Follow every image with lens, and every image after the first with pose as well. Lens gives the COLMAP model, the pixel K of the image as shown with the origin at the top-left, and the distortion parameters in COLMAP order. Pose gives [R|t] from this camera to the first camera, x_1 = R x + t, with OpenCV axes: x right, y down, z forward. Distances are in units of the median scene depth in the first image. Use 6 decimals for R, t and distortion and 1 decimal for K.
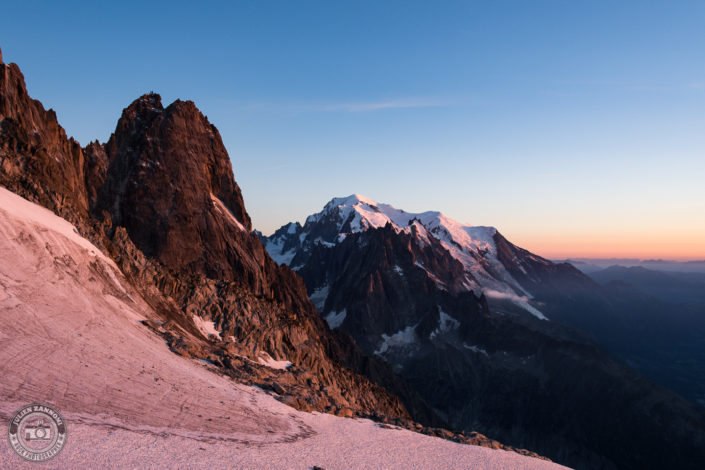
lens RADIAL K [[546.5, 0, 352.4], [0, 546.5, 230.0], [0, 0, 1]] dist [0.060912, -0.042749]
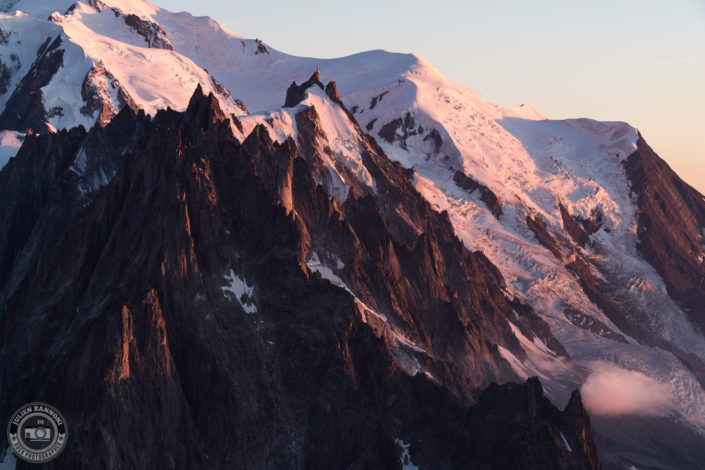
lens RADIAL K [[276.8, 0, 351.3], [0, 276.8, 237.8], [0, 0, 1]] dist [0.013902, -0.002585]
pose [[0.989231, 0.015650, 0.145521, 0.115066], [-0.029885, 0.994917, 0.096161, 0.036675], [-0.143276, -0.099475, 0.984671, 0.876385]]
